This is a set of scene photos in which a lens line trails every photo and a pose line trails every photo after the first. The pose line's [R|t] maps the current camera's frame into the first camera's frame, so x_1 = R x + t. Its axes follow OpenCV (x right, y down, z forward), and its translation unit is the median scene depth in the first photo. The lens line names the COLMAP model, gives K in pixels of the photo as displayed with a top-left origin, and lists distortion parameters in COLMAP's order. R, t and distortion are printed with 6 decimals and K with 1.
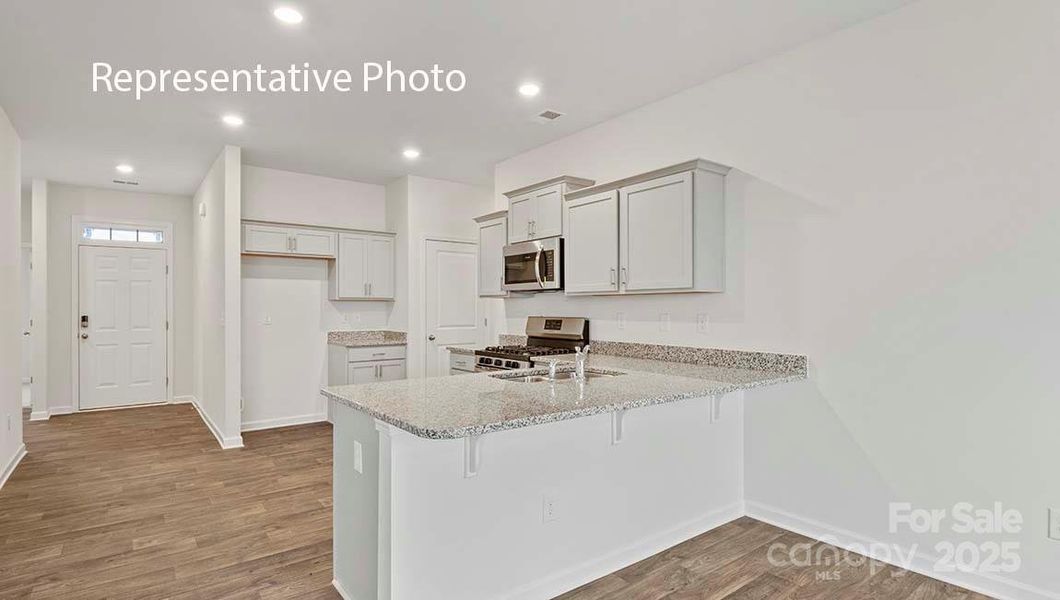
lens RADIAL K [[542.3, 0, 514.1], [0, 542.3, 302.5], [0, 0, 1]] dist [0.014378, -0.012605]
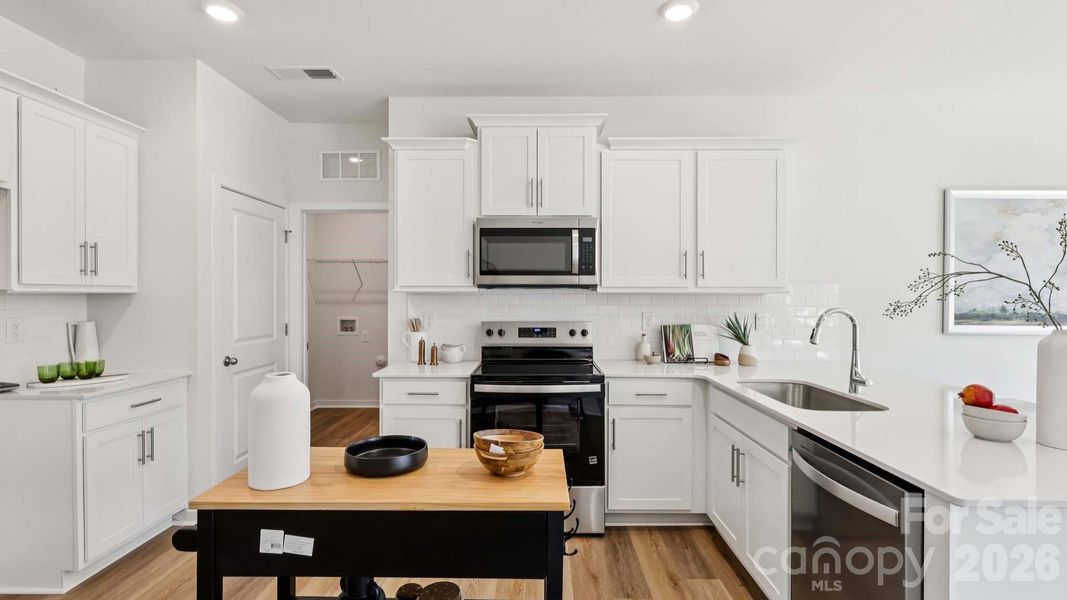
lens RADIAL K [[494.1, 0, 533.4], [0, 494.1, 303.6], [0, 0, 1]] dist [-0.002367, 0.000822]
pose [[0.587530, -0.004366, 0.809191, -0.488778], [-0.010806, 0.999854, 0.013241, -0.006281], [-0.809130, -0.016524, 0.587397, 0.568981]]
